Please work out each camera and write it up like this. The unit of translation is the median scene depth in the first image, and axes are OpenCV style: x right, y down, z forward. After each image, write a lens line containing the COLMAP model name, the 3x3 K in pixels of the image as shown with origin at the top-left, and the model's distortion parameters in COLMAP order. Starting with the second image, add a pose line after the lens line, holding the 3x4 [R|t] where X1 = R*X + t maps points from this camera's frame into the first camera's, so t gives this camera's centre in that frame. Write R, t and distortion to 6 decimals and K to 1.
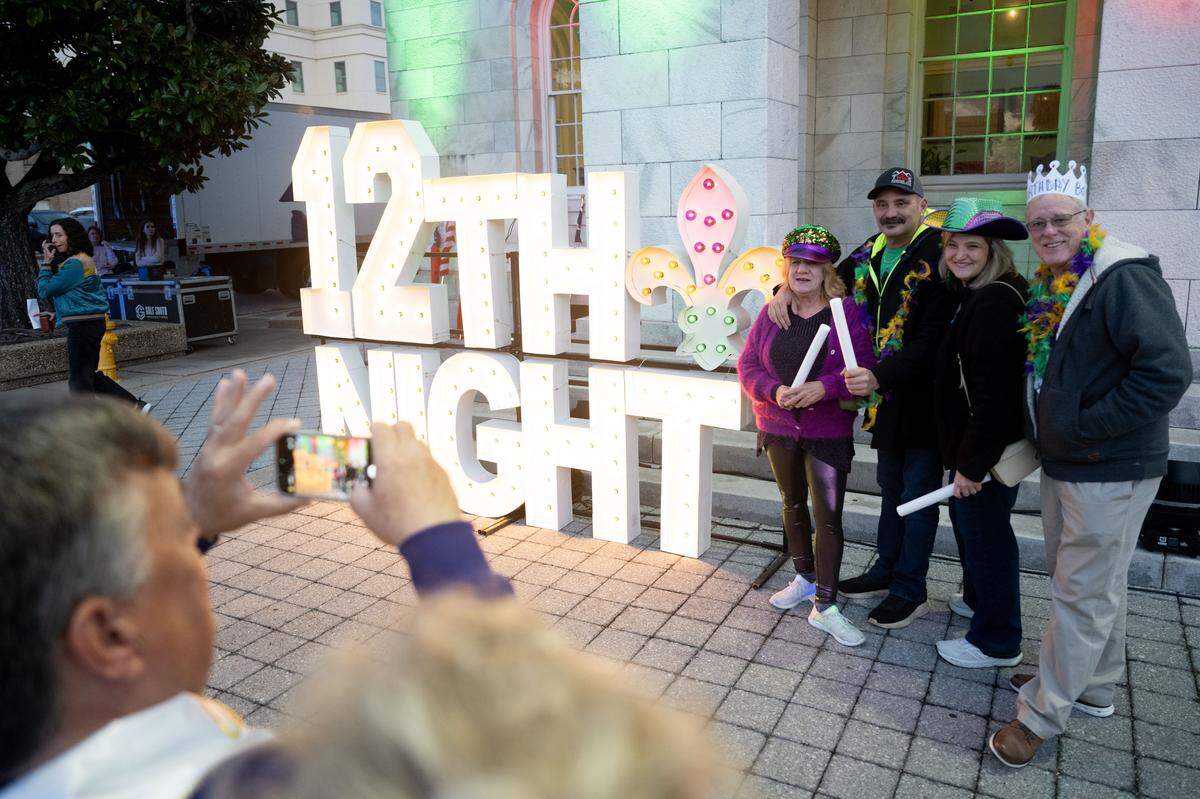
lens RADIAL K [[886.5, 0, 603.3], [0, 886.5, 386.5], [0, 0, 1]] dist [-0.004309, 0.001175]
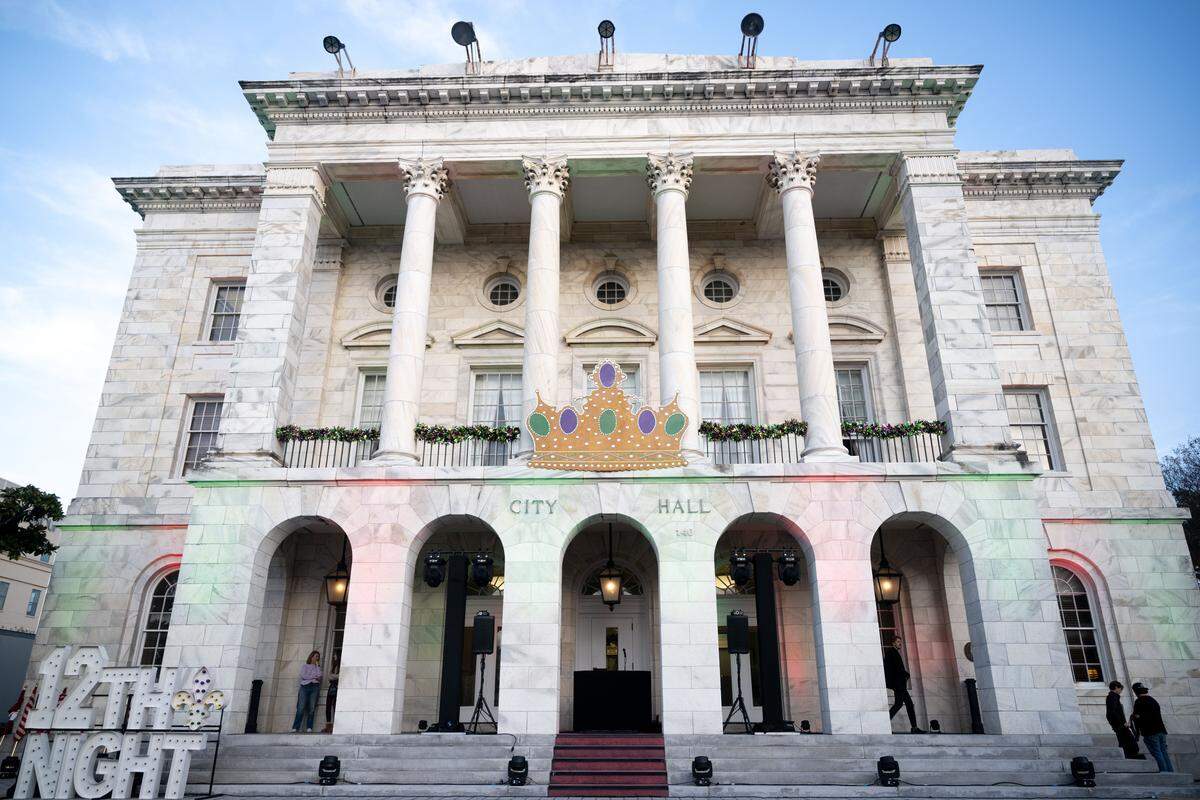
lens RADIAL K [[833.5, 0, 600.1], [0, 833.5, 393.9], [0, 0, 1]] dist [-0.003930, 0.008501]
pose [[0.896565, 0.184243, 0.402772, -0.001251], [0.071868, 0.836806, -0.542762, 0.620299], [-0.437042, 0.515568, 0.737010, -2.206383]]
